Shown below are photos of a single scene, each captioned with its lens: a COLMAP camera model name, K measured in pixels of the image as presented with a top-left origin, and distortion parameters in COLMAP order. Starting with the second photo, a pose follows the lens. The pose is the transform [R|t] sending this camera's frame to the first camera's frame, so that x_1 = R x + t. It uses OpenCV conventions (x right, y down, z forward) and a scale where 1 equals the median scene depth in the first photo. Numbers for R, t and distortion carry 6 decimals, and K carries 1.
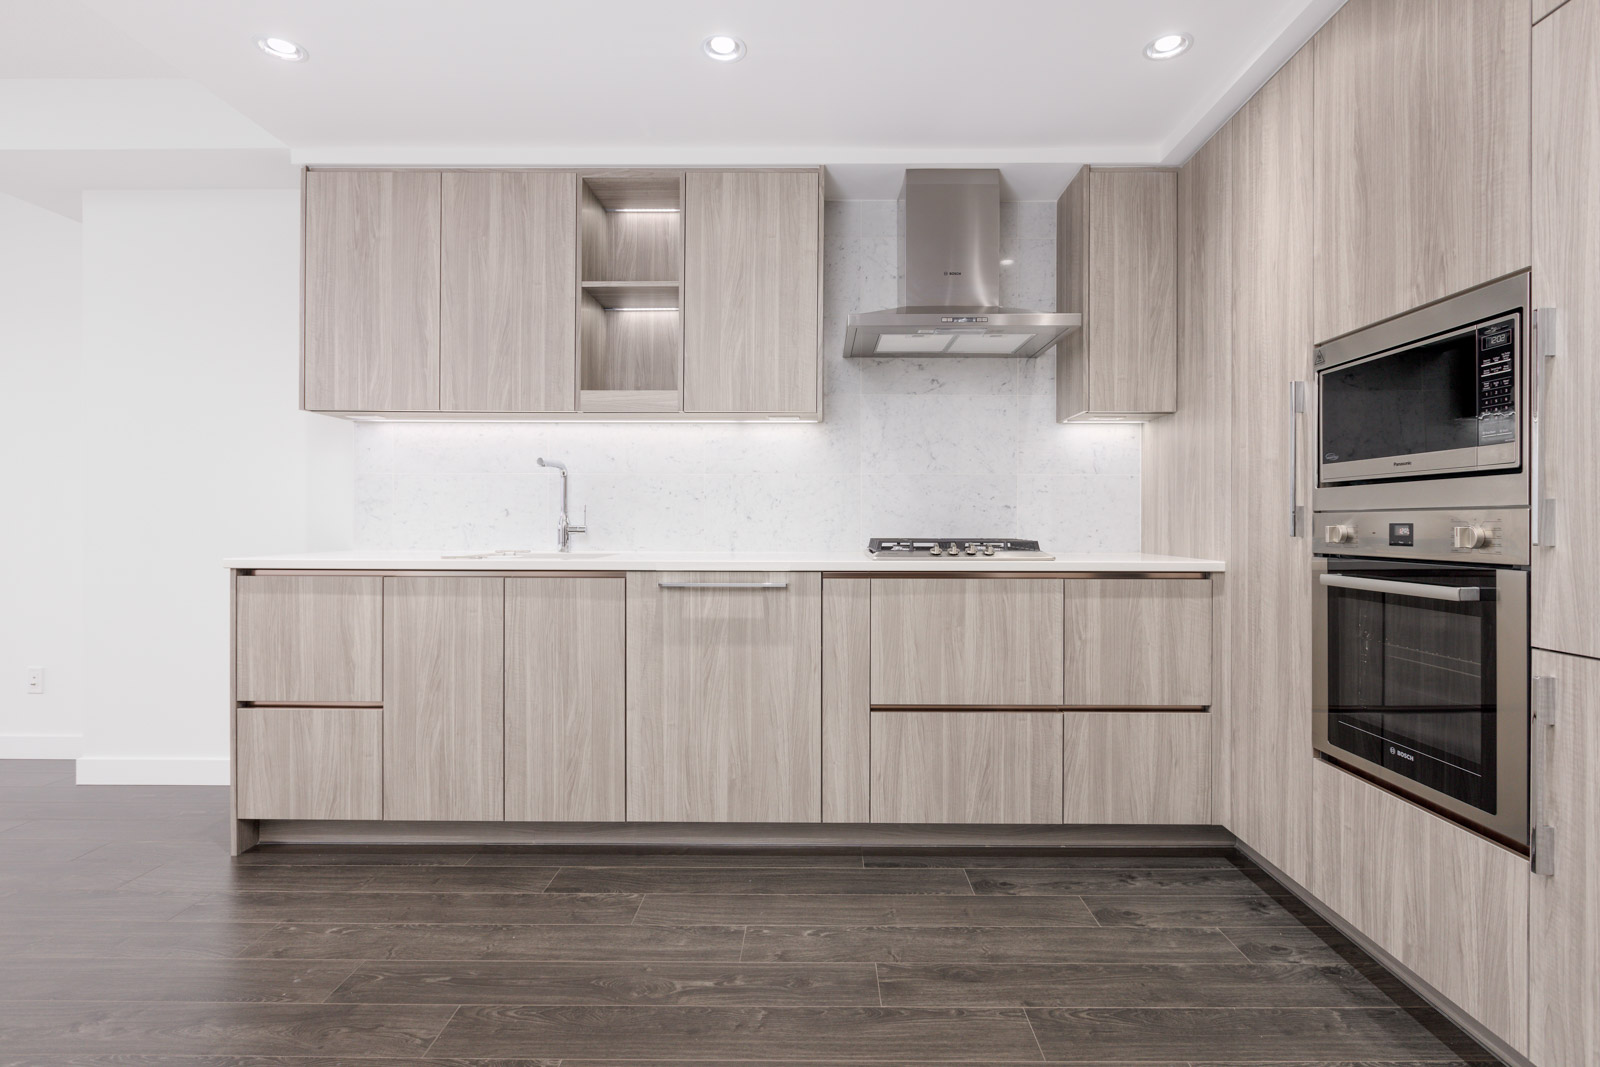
lens RADIAL K [[764.5, 0, 814.0], [0, 764.5, 521.9], [0, 0, 1]] dist [-0.002734, -0.000159]
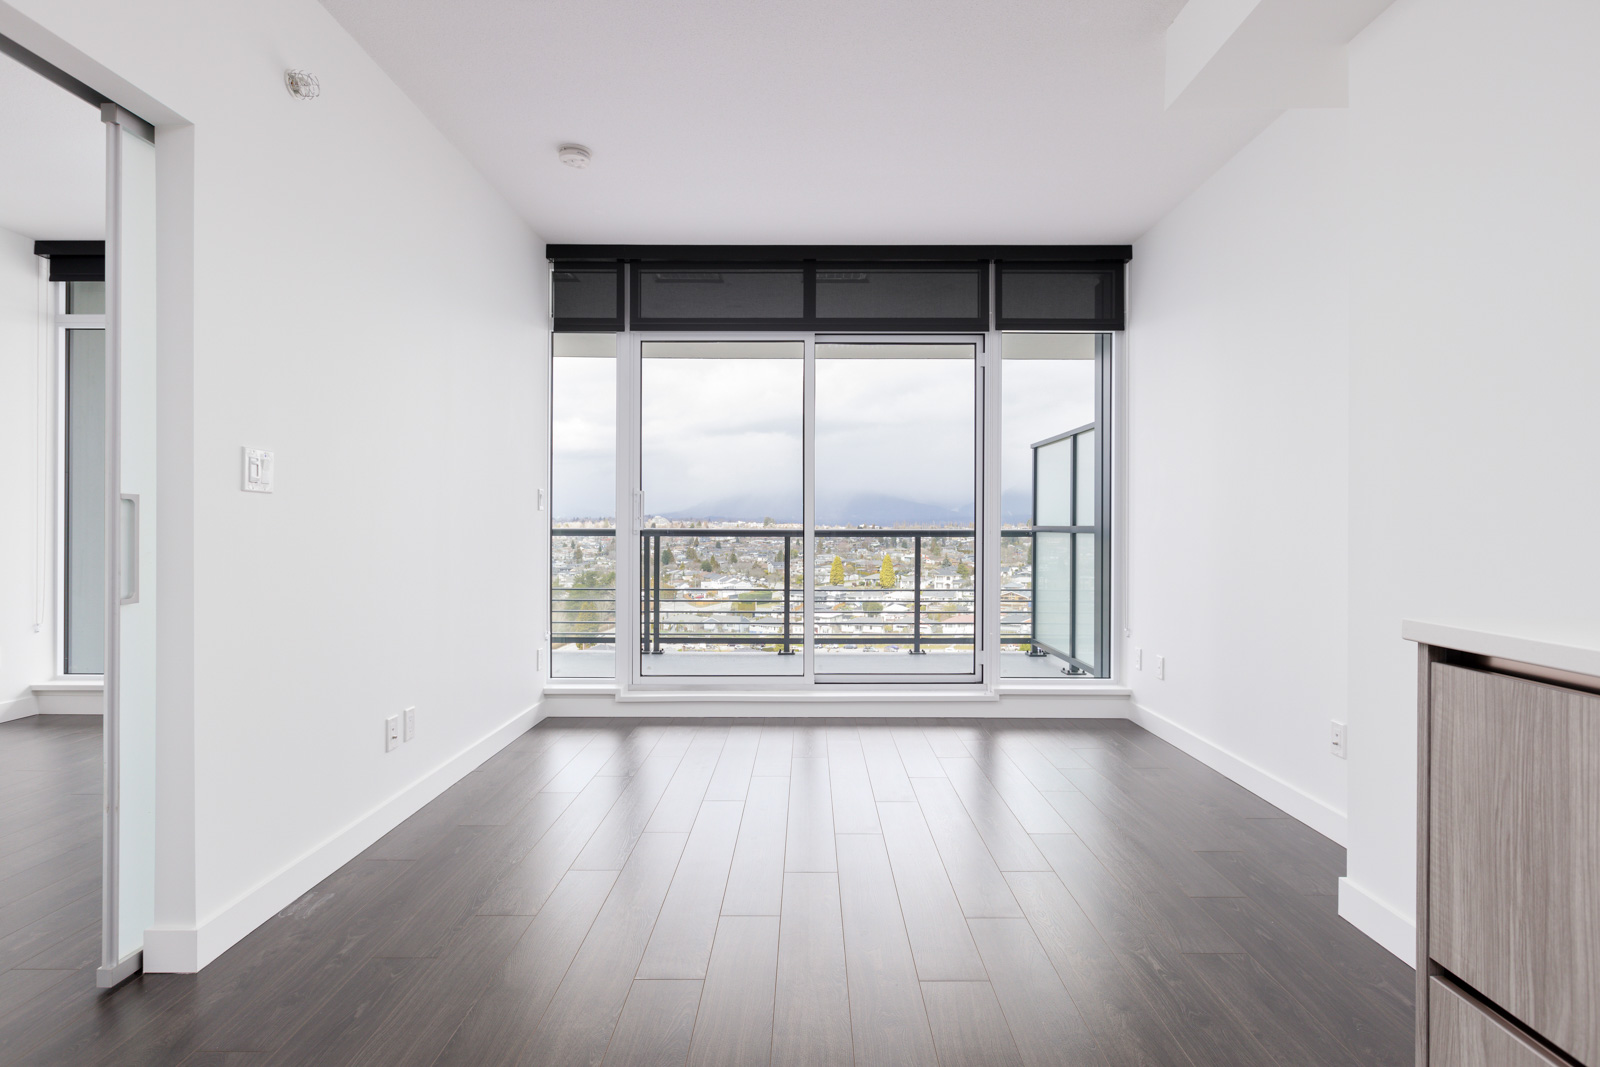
lens RADIAL K [[804.4, 0, 804.7], [0, 804.4, 522.7], [0, 0, 1]] dist [0.001219, -0.001365]
pose [[0.004120, -0.006163, -0.999973, -0.311938], [-0.004831, 0.999969, -0.006183, -0.001934], [0.999980, 0.004856, 0.004090, 0.654166]]
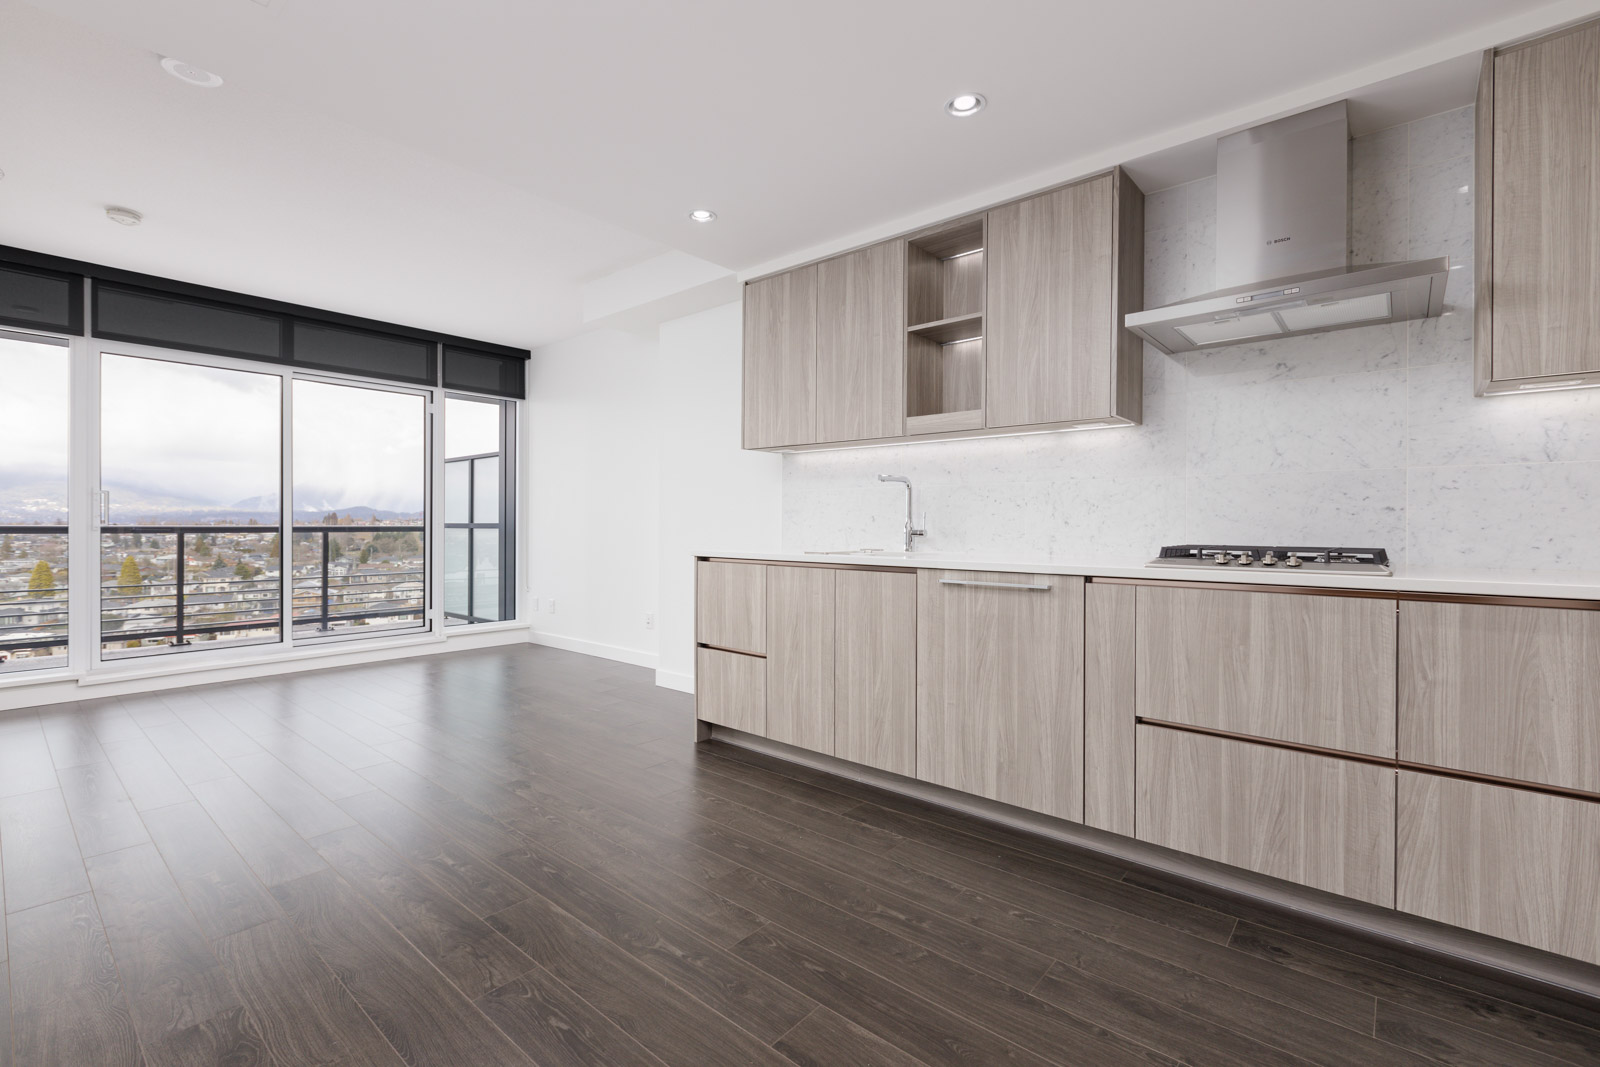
lens RADIAL K [[704.5, 0, 802.0], [0, 704.5, 527.0], [0, 0, 1]] dist [-0.002202, 0.000344]
pose [[0.764678, 0.002421, -0.644408, 0.324074], [-0.002402, 0.999997, 0.000907, 0.000013], [0.644408, 0.000854, 0.764682, 0.047979]]
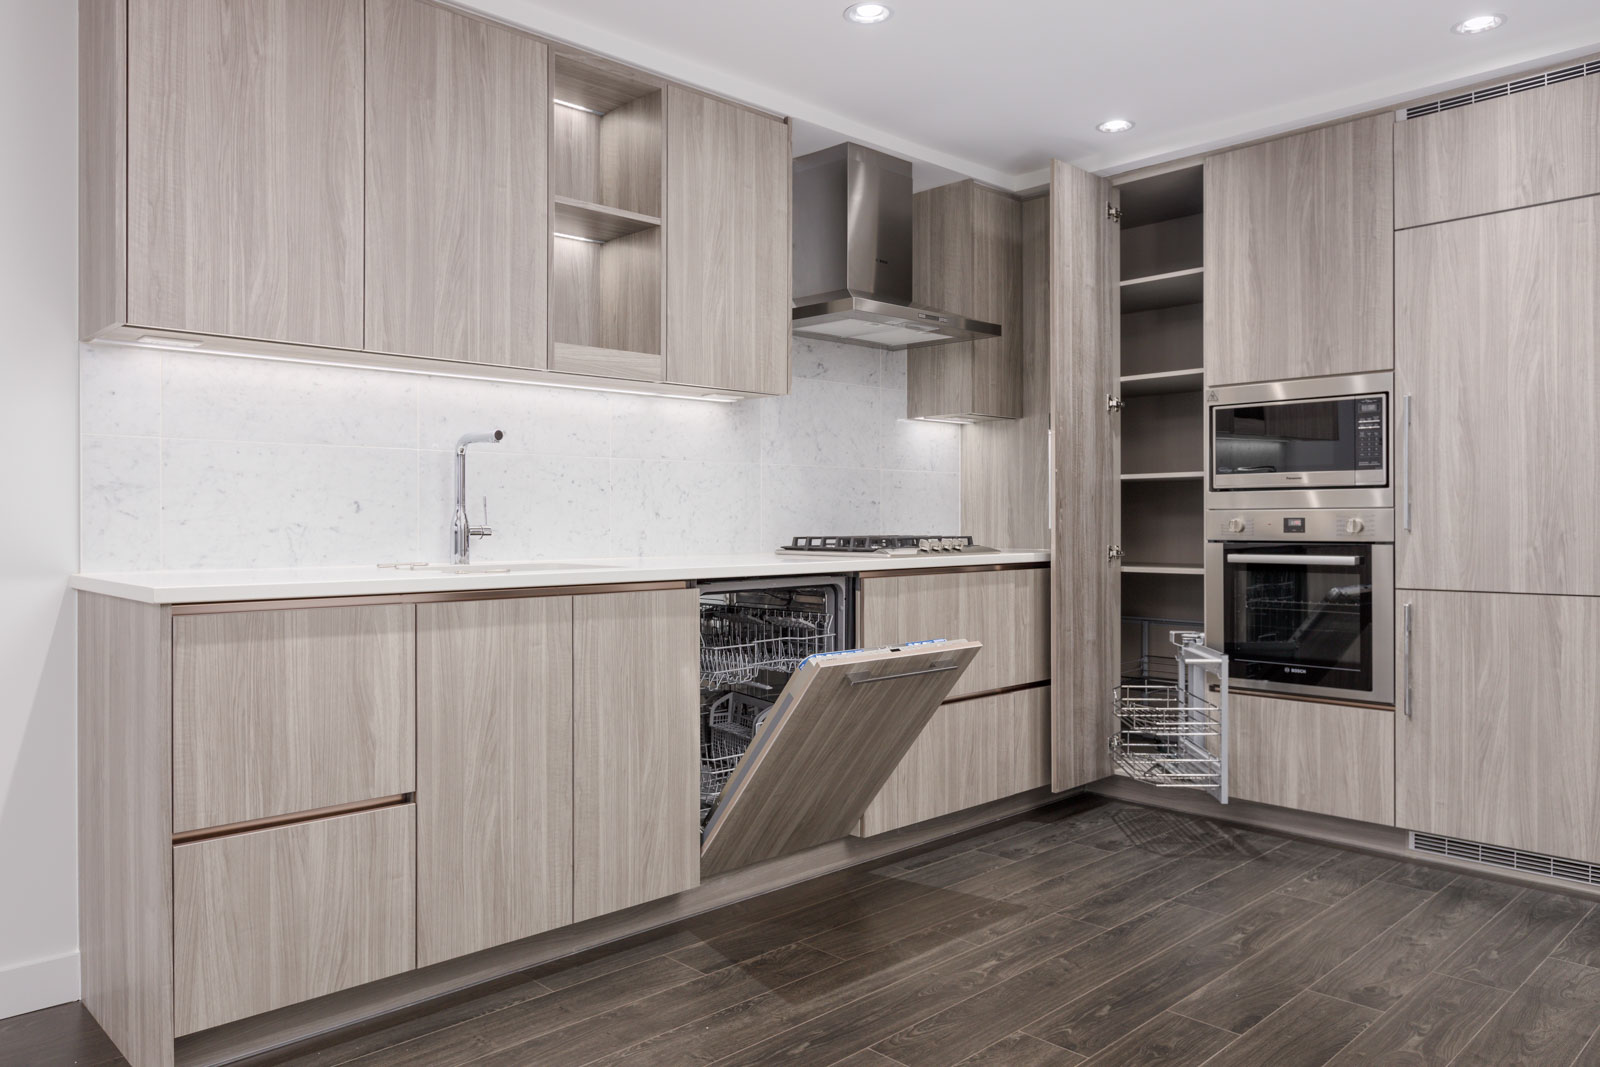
lens RADIAL K [[1124.3, 0, 799.6], [0, 1124.3, 521.6], [0, 0, 1]] dist [0.003422, -0.007391]
pose [[0.715084, -0.005563, 0.699016, -1.014993], [0.004083, 0.999985, 0.003782, -0.001992], [-0.699027, 0.000149, 0.715096, 0.064745]]
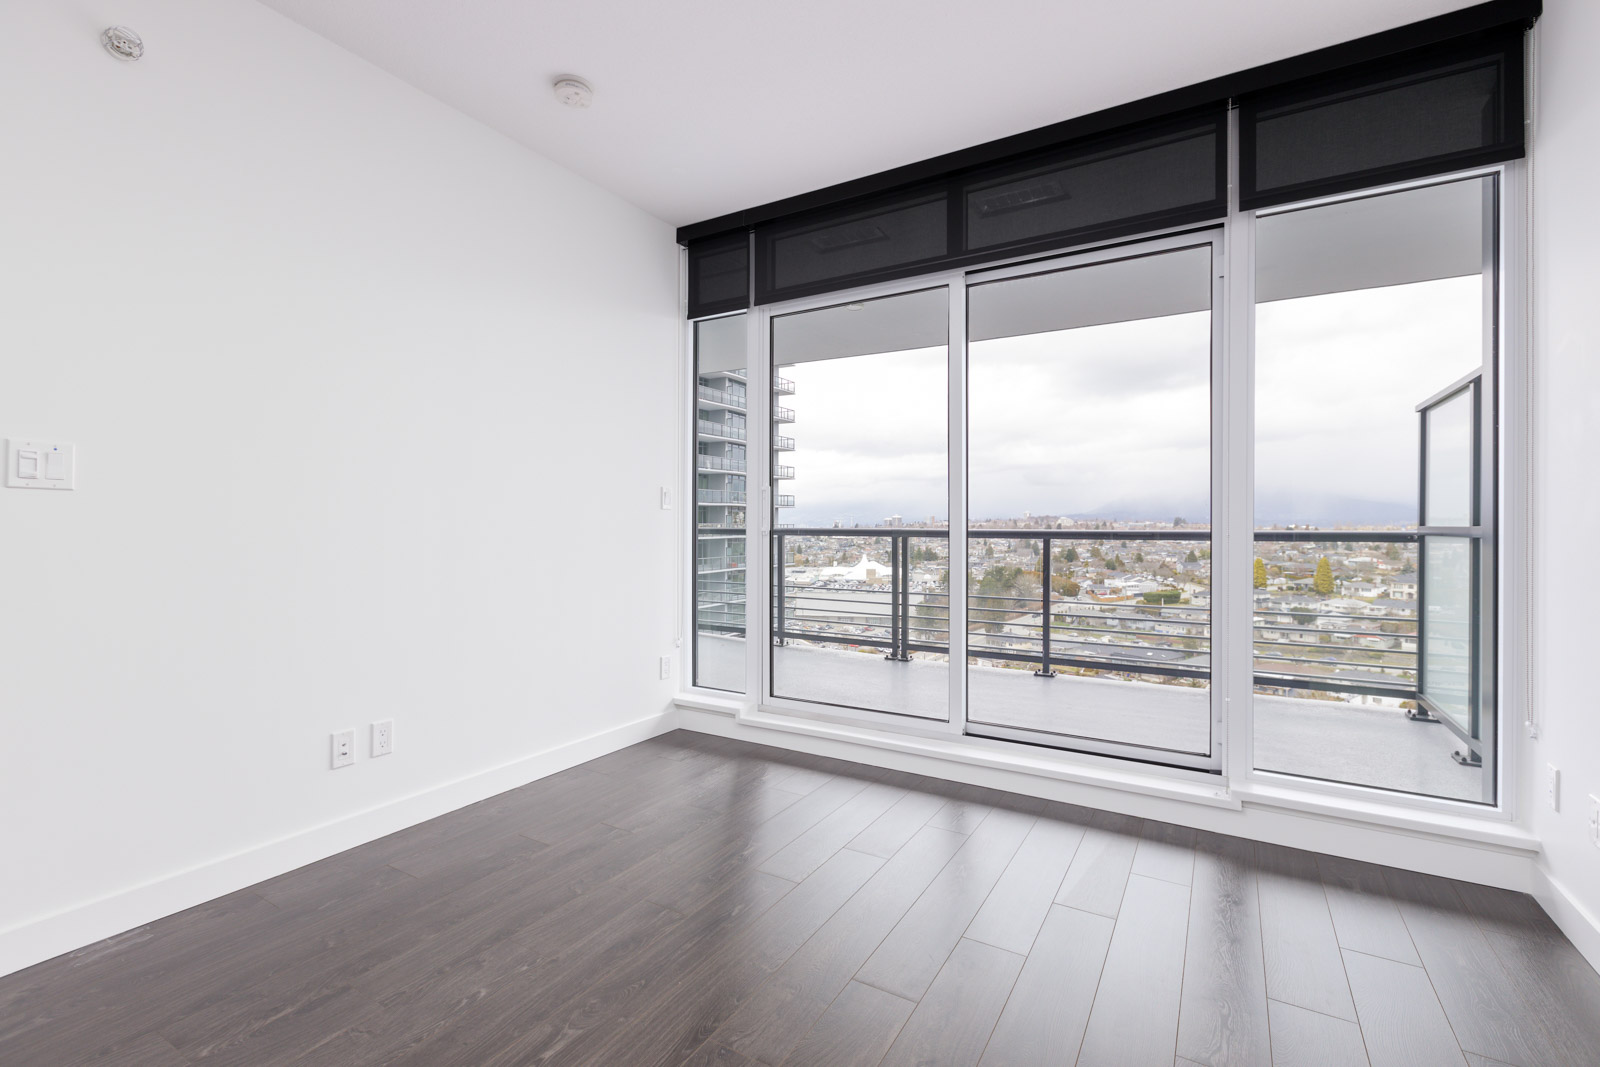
lens RADIAL K [[704.5, 0, 797.7], [0, 704.5, 524.3], [0, 0, 1]] dist [-0.002202, 0.000344]
pose [[-0.510936, -0.004752, -0.859606, -0.987964], [-0.005798, 0.999981, -0.002082, -0.005227], [0.859599, 0.003920, -0.510953, 1.078209]]
